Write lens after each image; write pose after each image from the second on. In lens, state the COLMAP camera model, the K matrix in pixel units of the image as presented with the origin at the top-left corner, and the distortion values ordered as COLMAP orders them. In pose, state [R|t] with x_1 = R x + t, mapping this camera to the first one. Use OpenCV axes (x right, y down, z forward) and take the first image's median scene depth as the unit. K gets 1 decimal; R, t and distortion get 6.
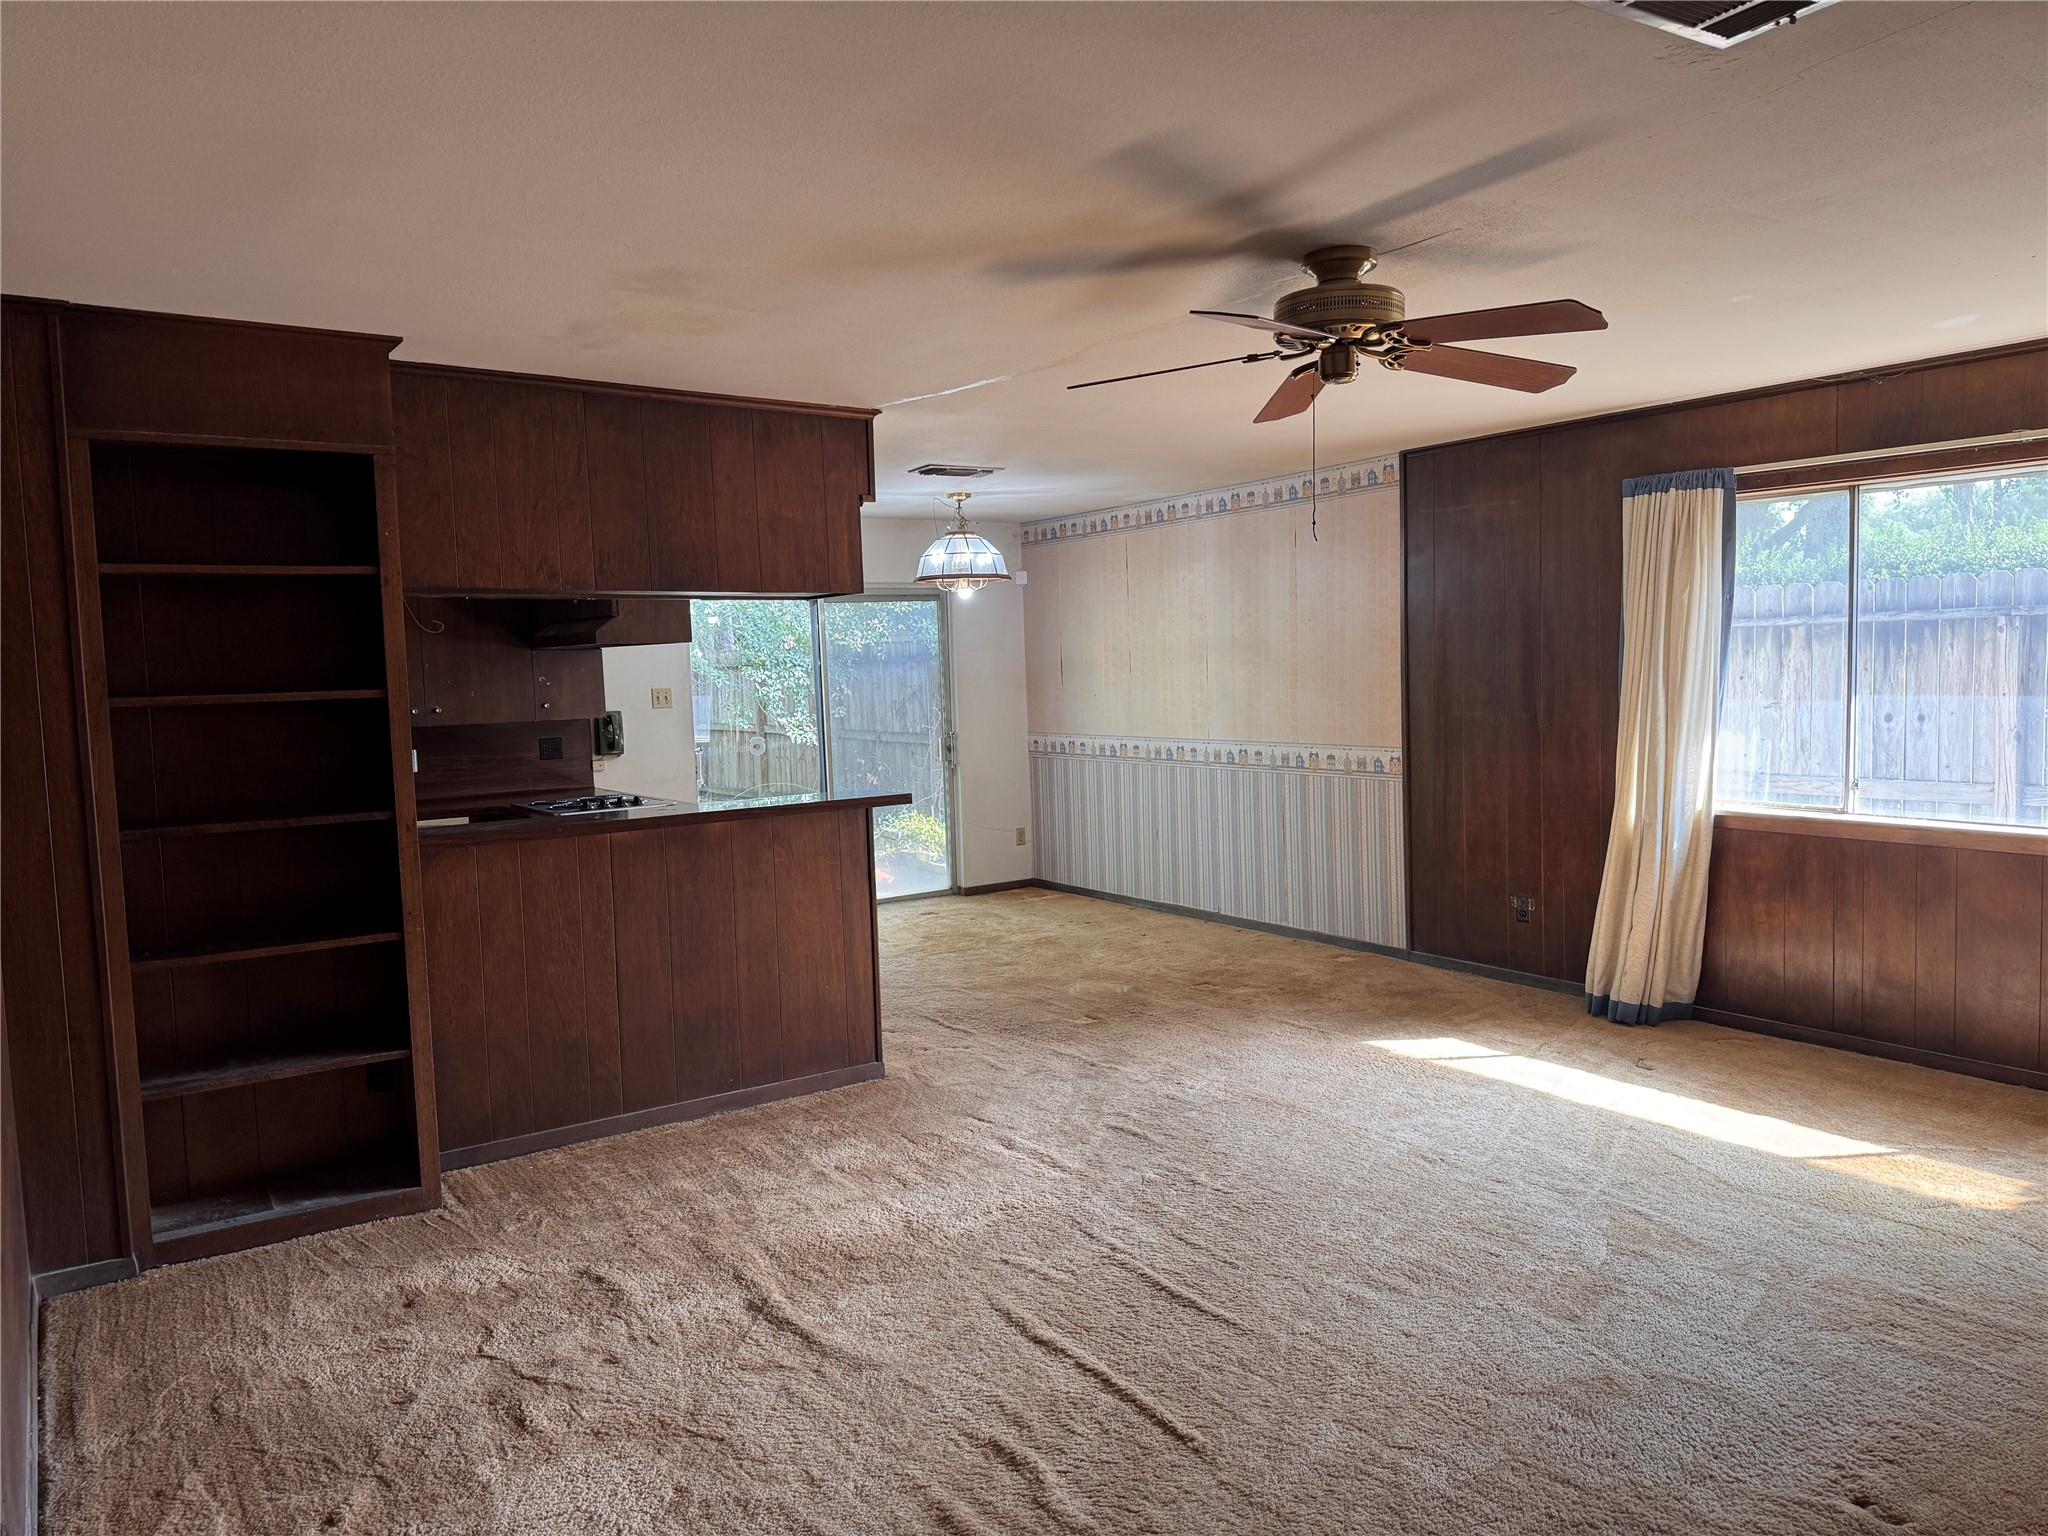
lens RADIAL K [[1423.0, 0, 1025.9], [0, 1423.0, 768.4], [0, 0, 1]] dist [0.062681, -0.068416]
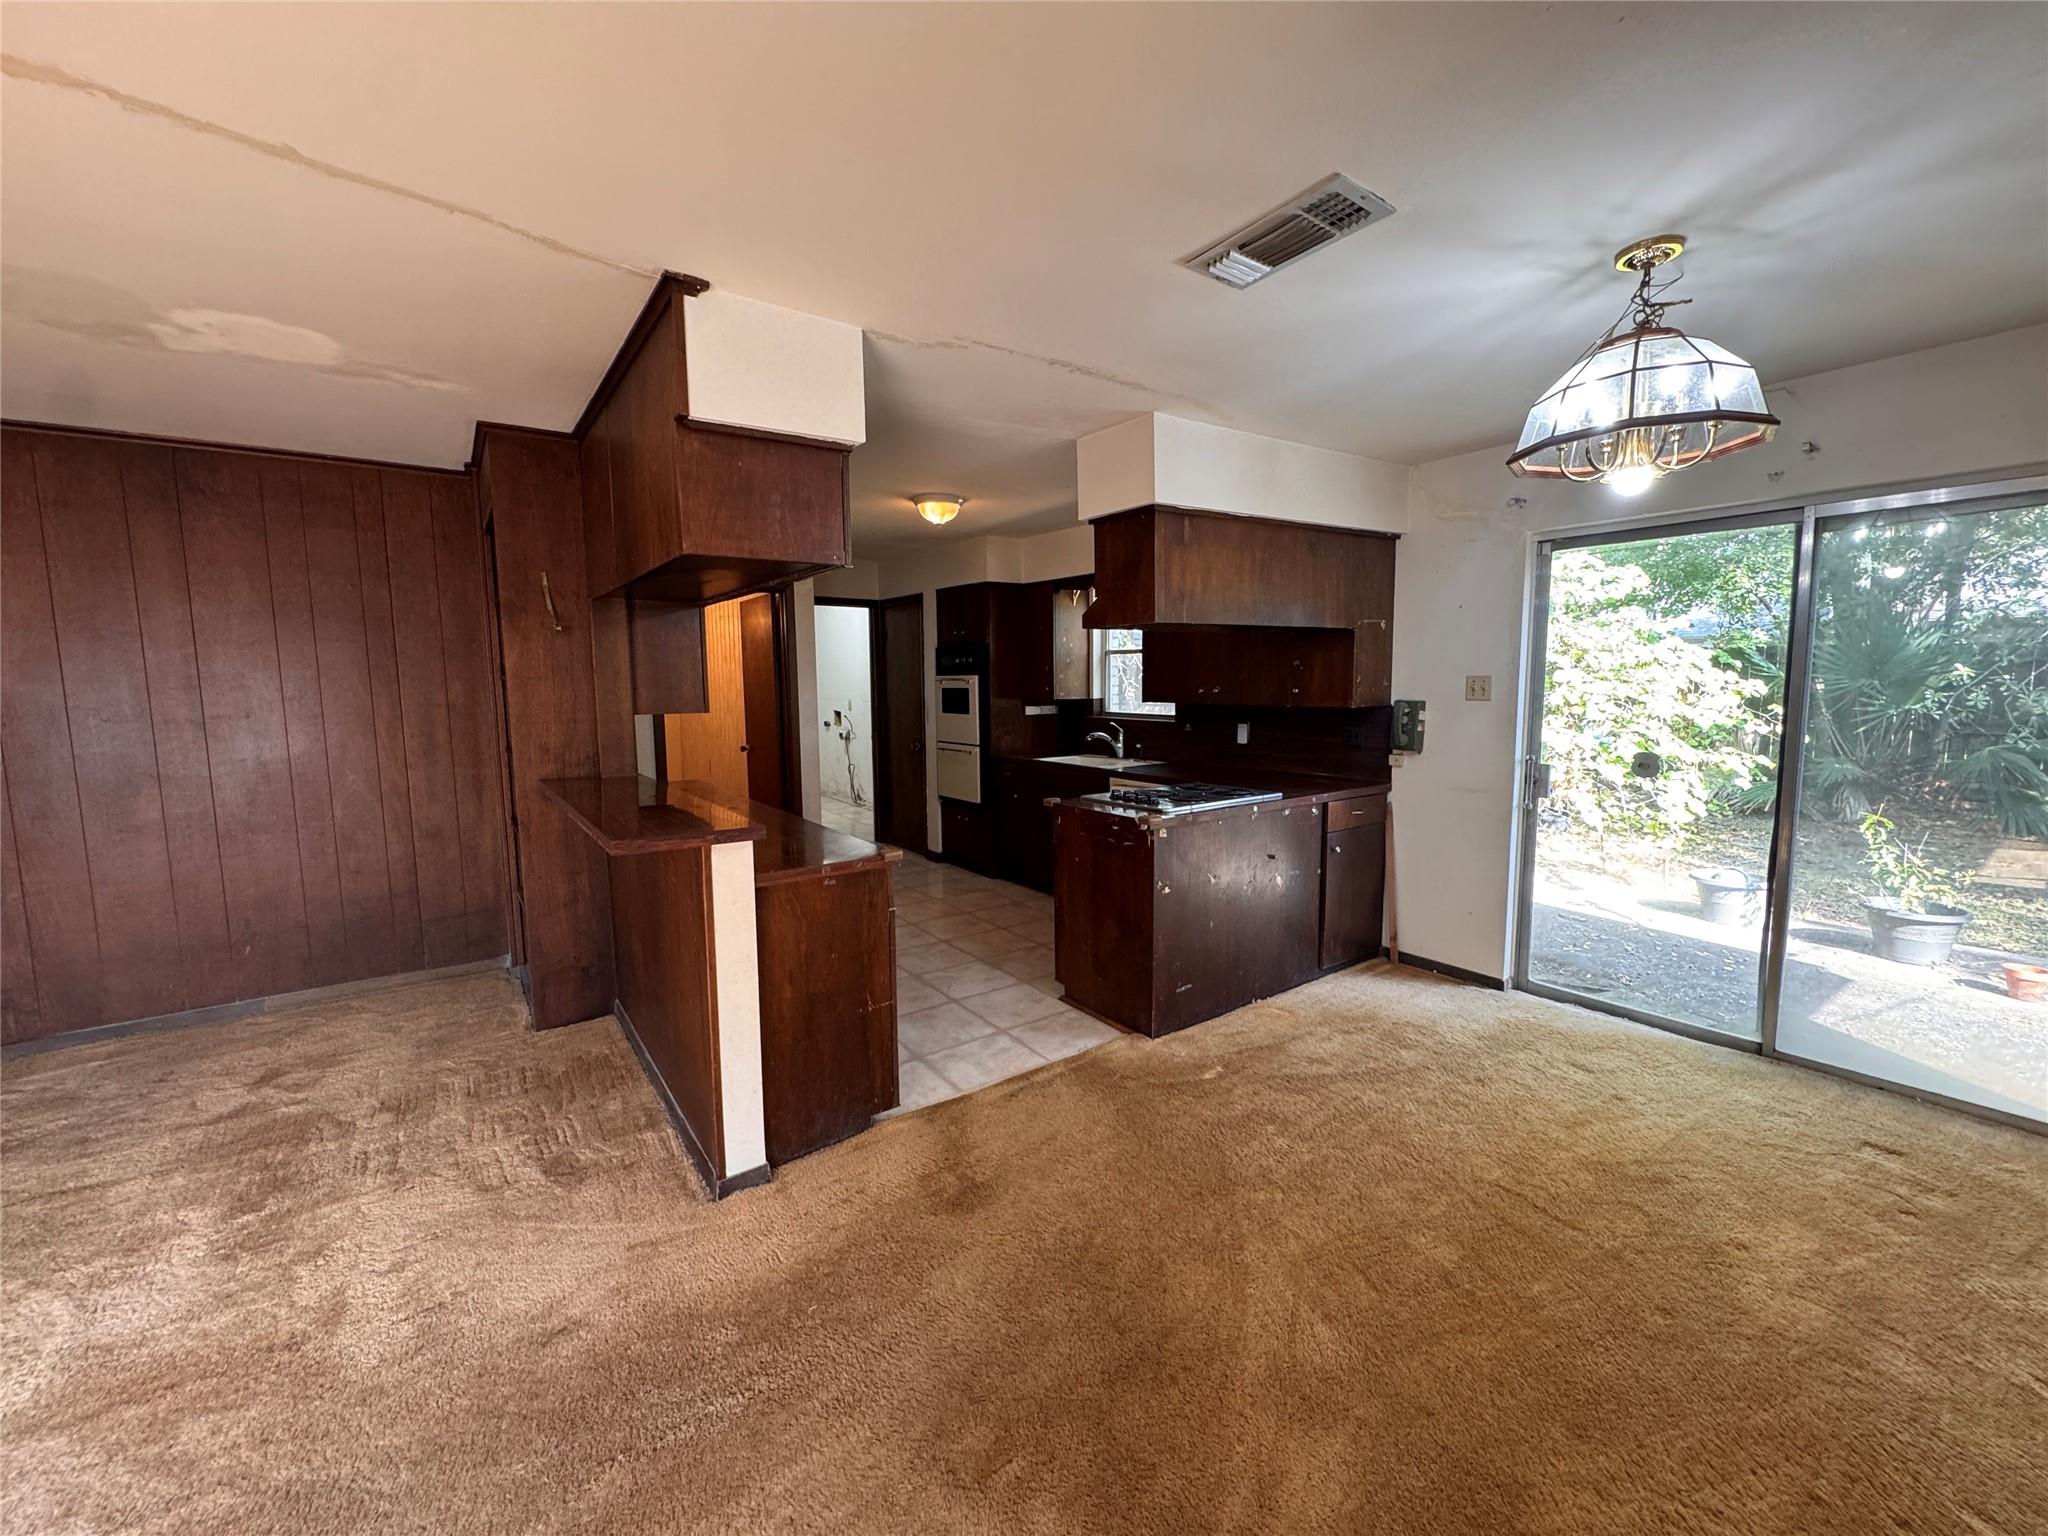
lens RADIAL K [[817.2, 0, 1015.8], [0, 817.2, 766.5], [0, 0, 1]] dist [-0.003162, 0.001074]
pose [[0.025028, 0.142581, -0.989467, 0.396646], [-0.060790, 0.988162, 0.140855, -0.110698], [0.997837, 0.056624, 0.033400, 1.477666]]
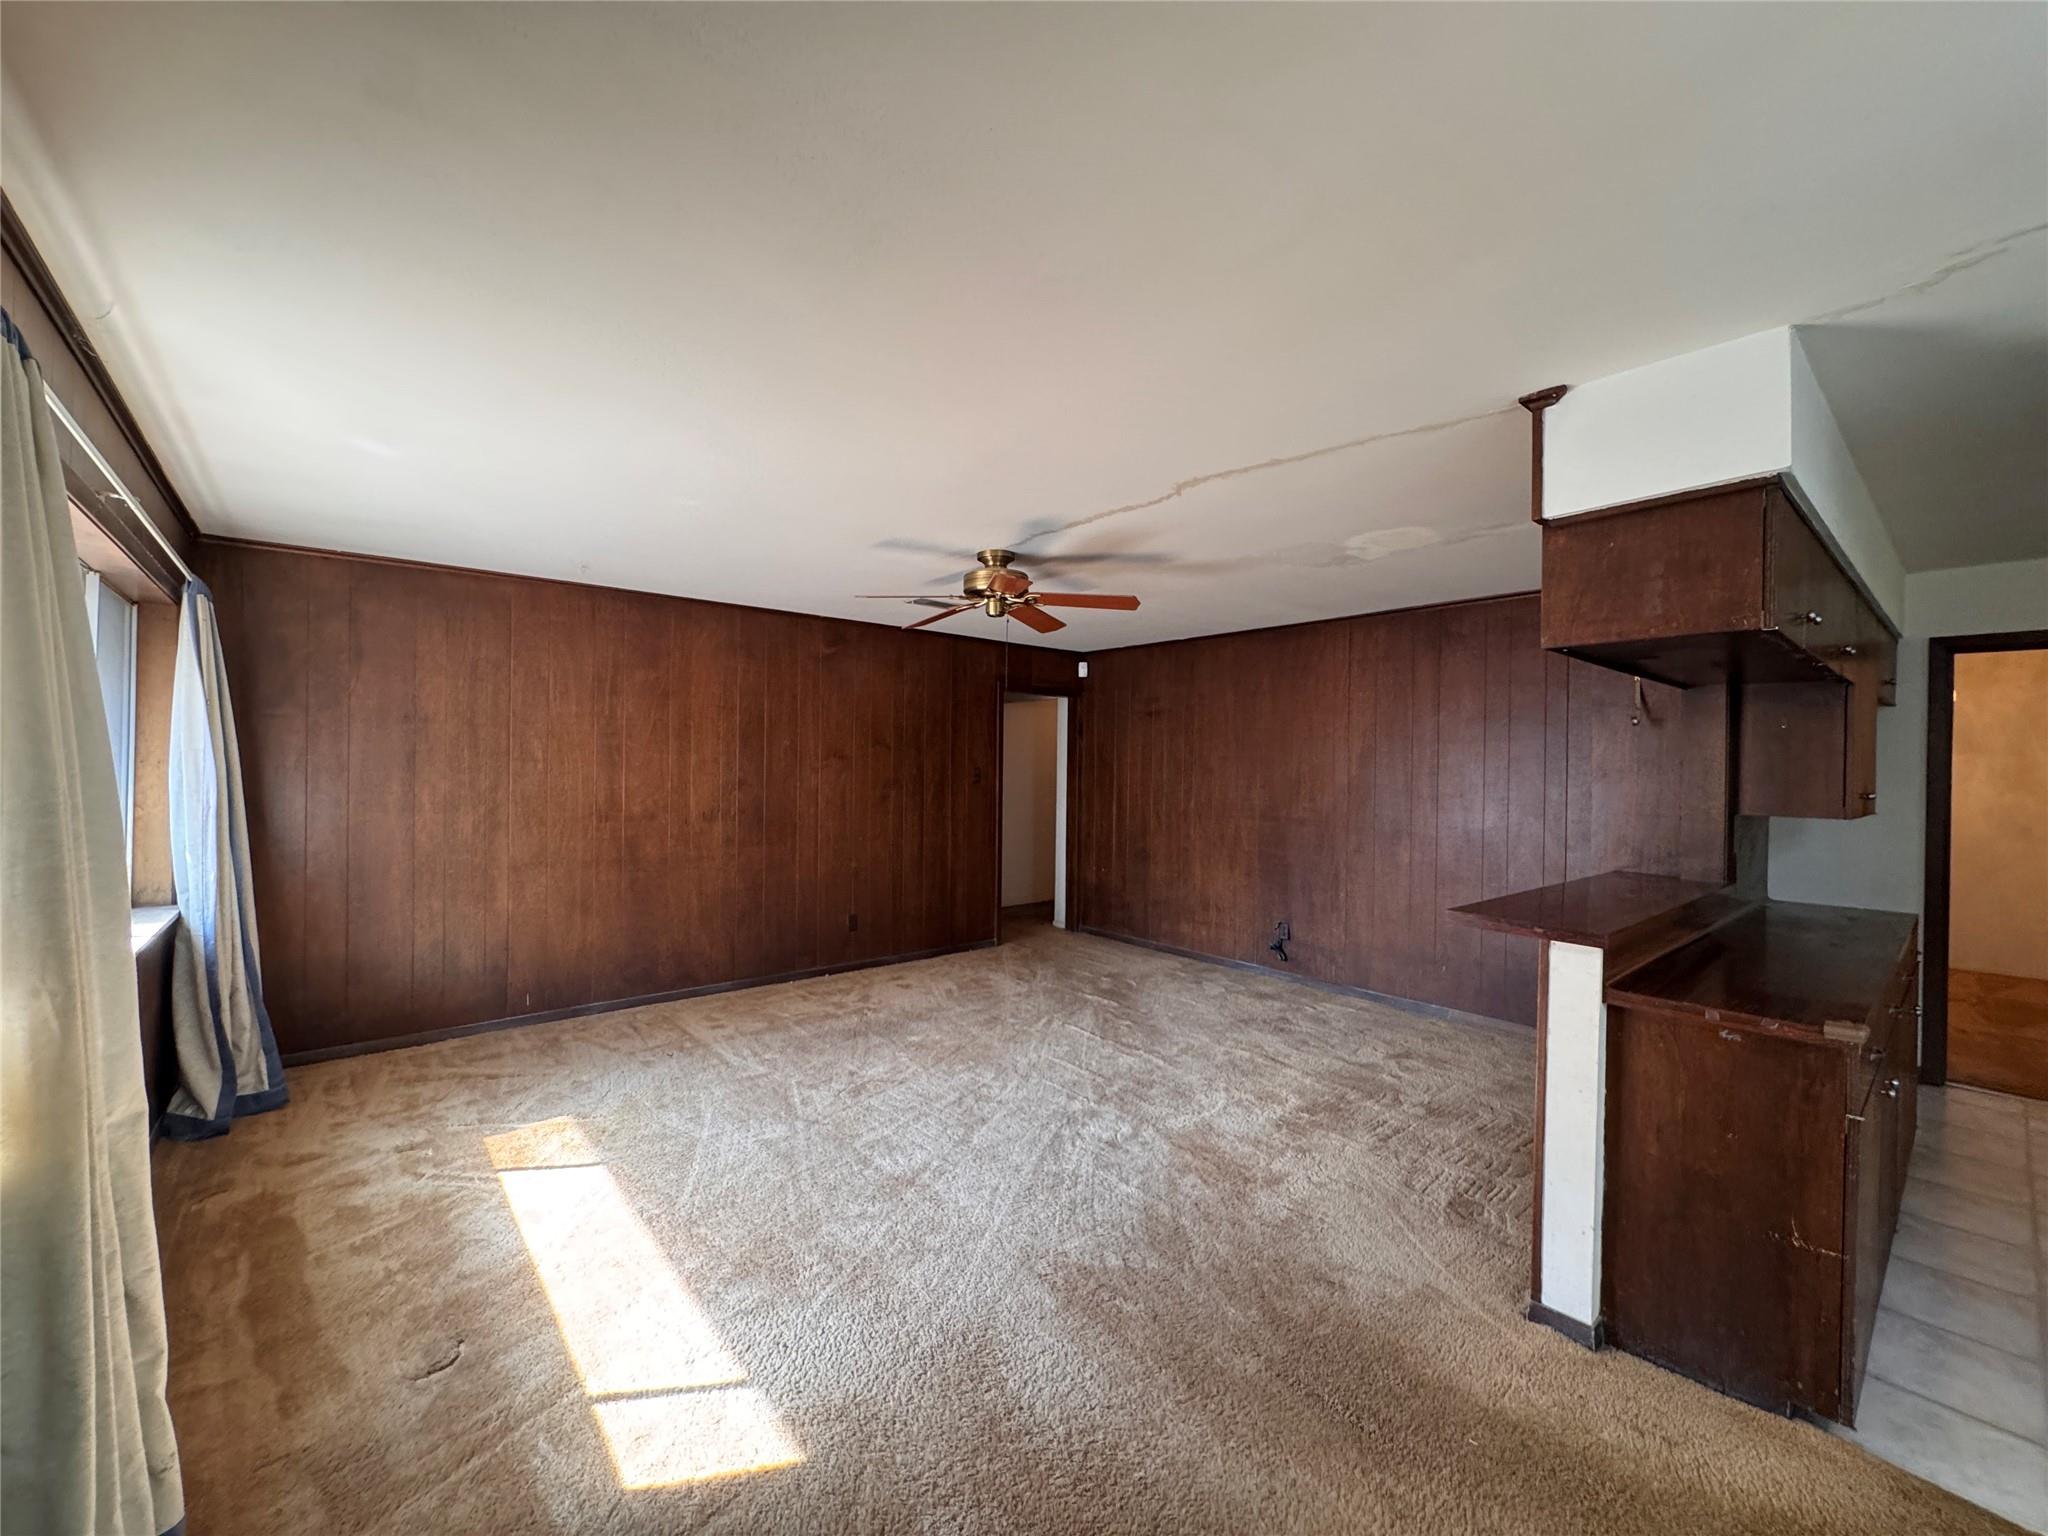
lens RADIAL K [[817.2, 0, 1034.0], [0, 817.2, 766.7], [0, 0, 1]] dist [-0.003162, 0.001074]
pose [[-0.993443, 0.015646, -0.113254, 0.248360], [0.007386, 0.997305, 0.072991, -0.122960], [0.114091, 0.071676, -0.990881, 1.776707]]
